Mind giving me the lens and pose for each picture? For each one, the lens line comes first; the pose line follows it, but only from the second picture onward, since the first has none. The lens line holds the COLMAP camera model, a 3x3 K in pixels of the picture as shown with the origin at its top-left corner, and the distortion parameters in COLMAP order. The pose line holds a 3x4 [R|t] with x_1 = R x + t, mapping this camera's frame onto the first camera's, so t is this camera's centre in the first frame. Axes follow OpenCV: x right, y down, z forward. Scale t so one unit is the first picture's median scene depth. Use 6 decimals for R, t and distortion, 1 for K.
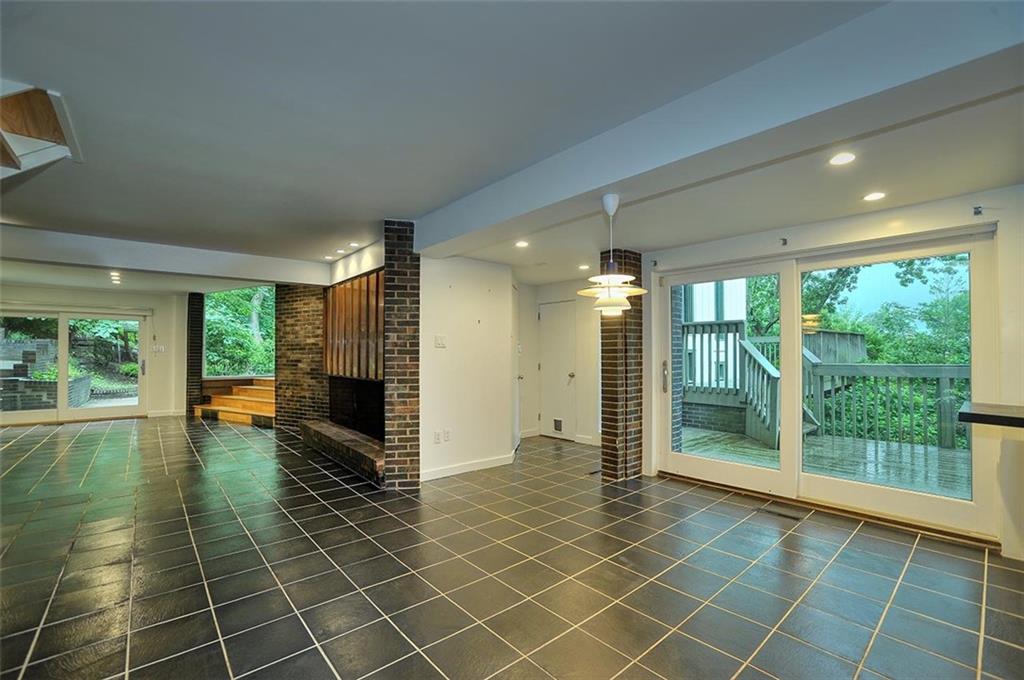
lens RADIAL K [[430.2, 0, 513.1], [0, 430.2, 345.3], [0, 0, 1]] dist [-0.001693, 0.000113]
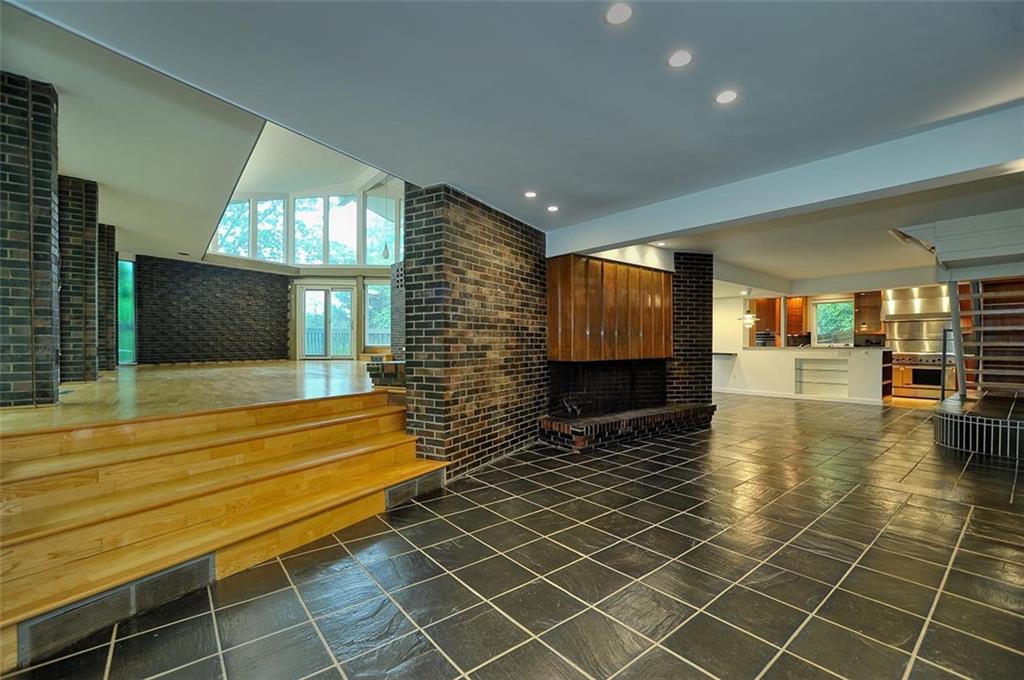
lens RADIAL K [[430.2, 0, 512.7], [0, 430.2, 343.8], [0, 0, 1]] dist [-0.001693, 0.000113]
pose [[0.025153, 0.002428, 0.999681, -1.084111], [-0.013030, 0.999913, -0.002101, 0.032279], [-0.999599, -0.012973, 0.025182, 0.957104]]
